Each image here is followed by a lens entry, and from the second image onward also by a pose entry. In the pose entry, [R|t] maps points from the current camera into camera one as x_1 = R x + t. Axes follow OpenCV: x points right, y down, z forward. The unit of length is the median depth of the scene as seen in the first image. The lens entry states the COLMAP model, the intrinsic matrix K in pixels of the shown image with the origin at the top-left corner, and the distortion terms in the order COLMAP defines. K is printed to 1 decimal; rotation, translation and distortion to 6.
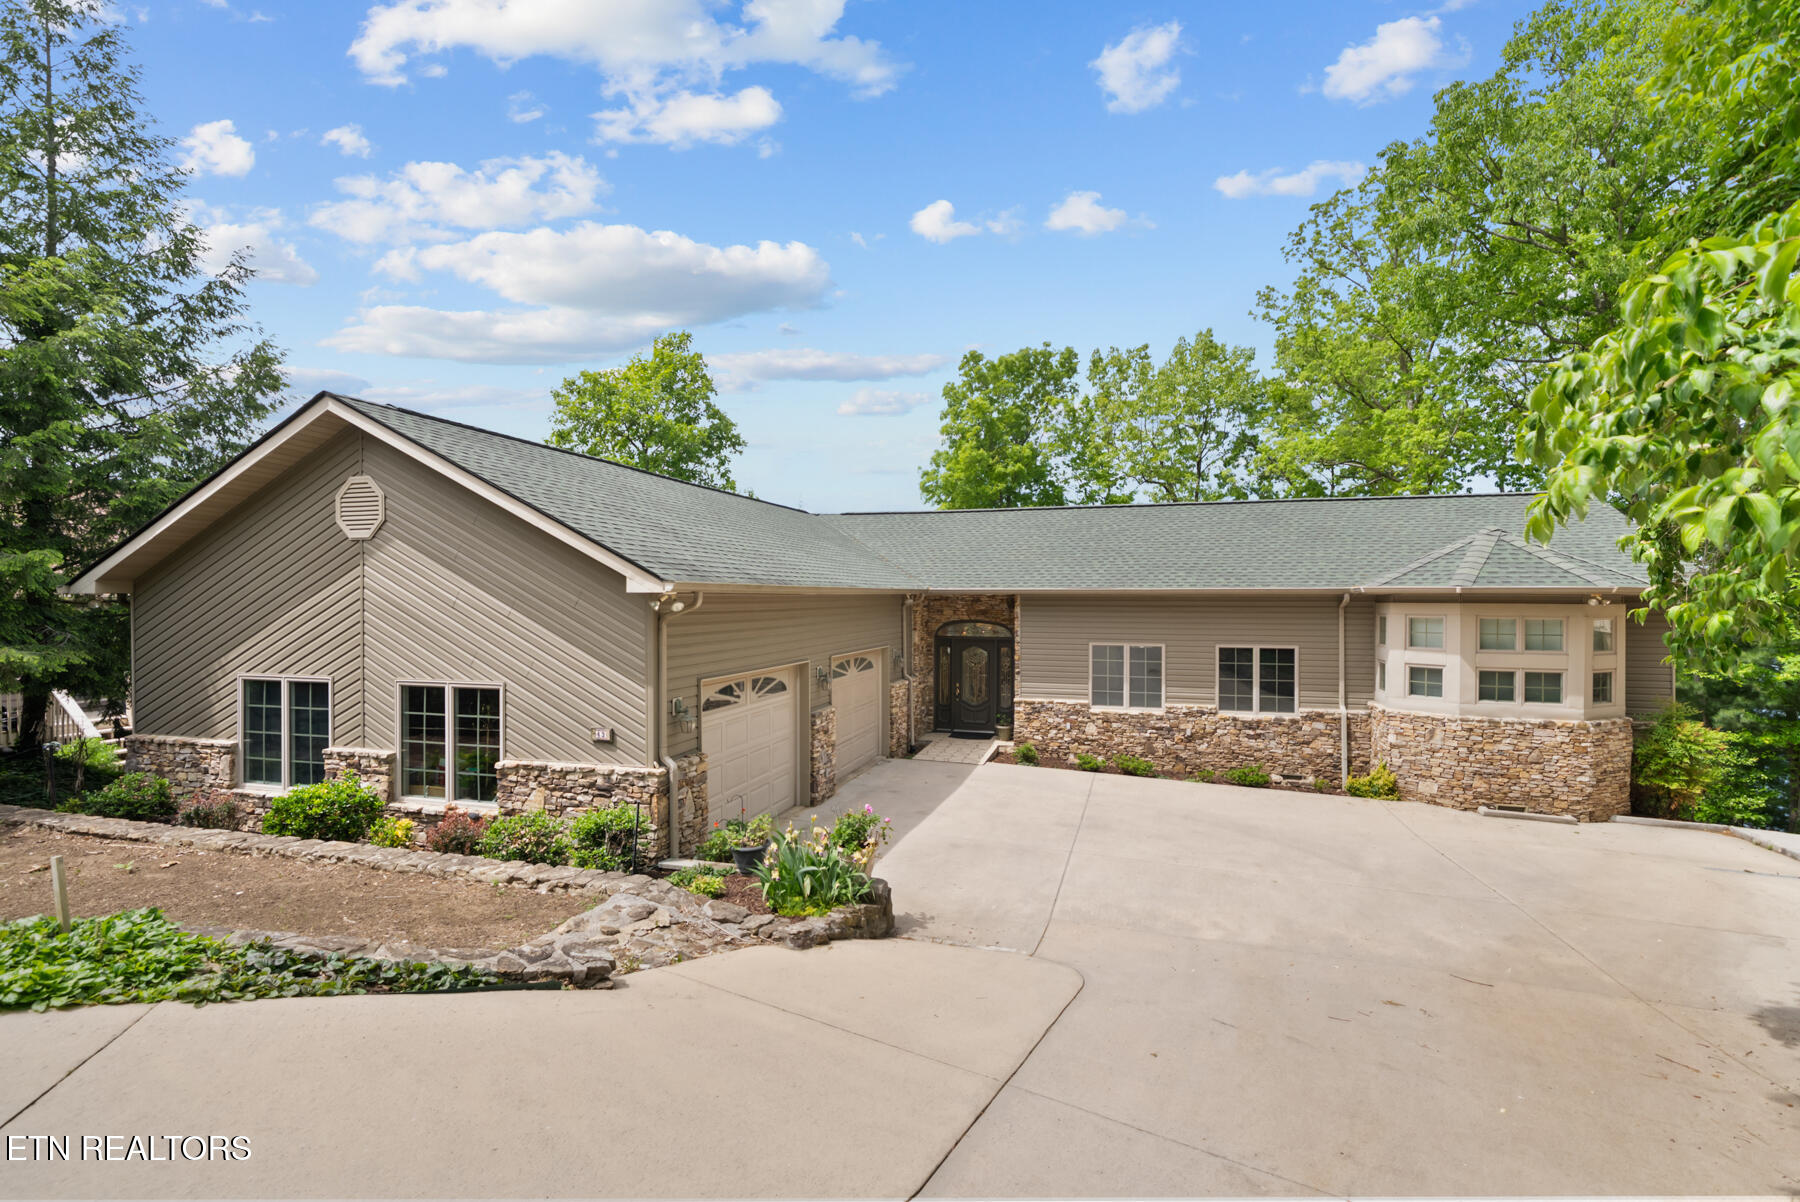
lens RADIAL K [[782.6, 0, 899.7], [0, 782.6, 604.4], [0, 0, 1]] dist [-0.000247, -0.000002]
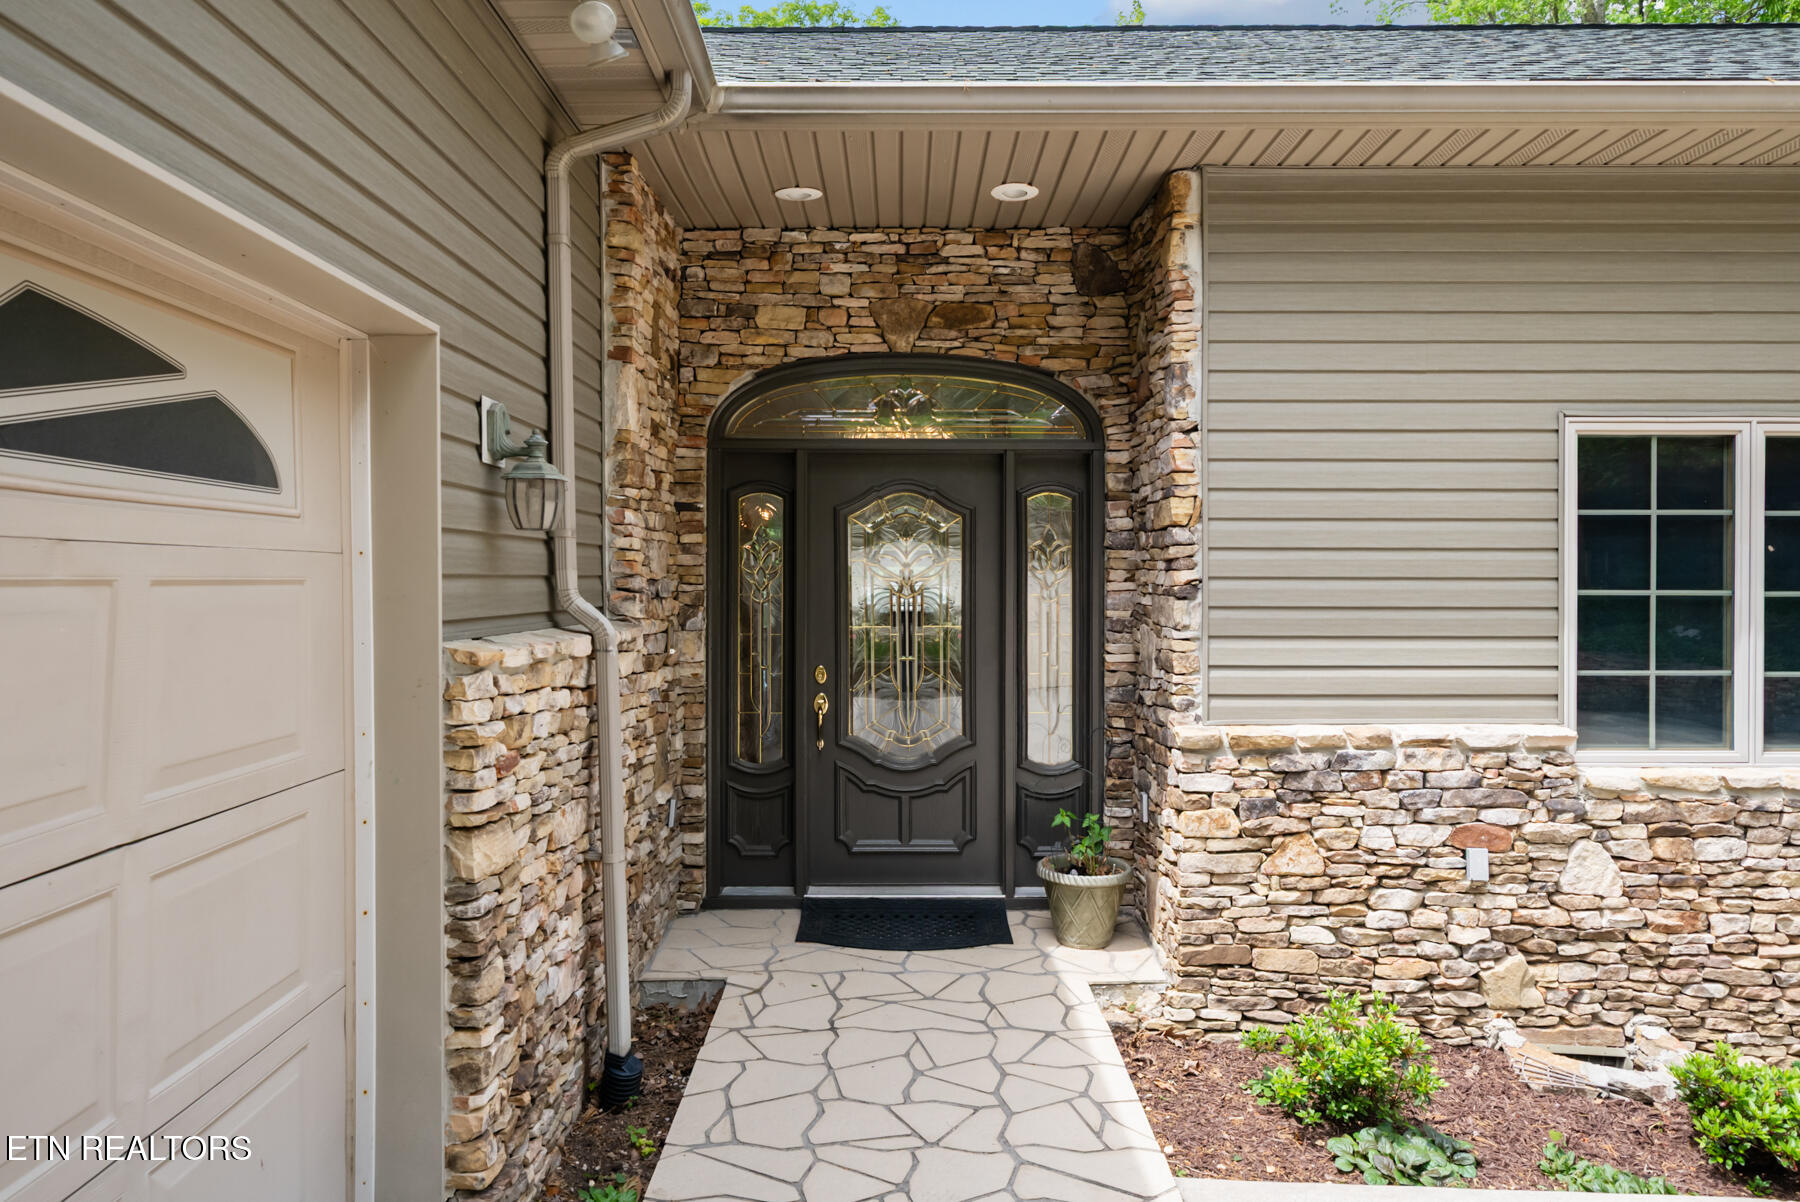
lens RADIAL K [[1254.7, 0, 895.9], [0, 1254.7, 597.5], [0, 0, 1]] dist [0.002835, 0.000709]
pose [[0.961806, -0.006303, 0.273659, 0.001425], [0.003790, 0.999946, 0.009712, 0.087175], [-0.273705, -0.008304, 0.961778, 0.740973]]
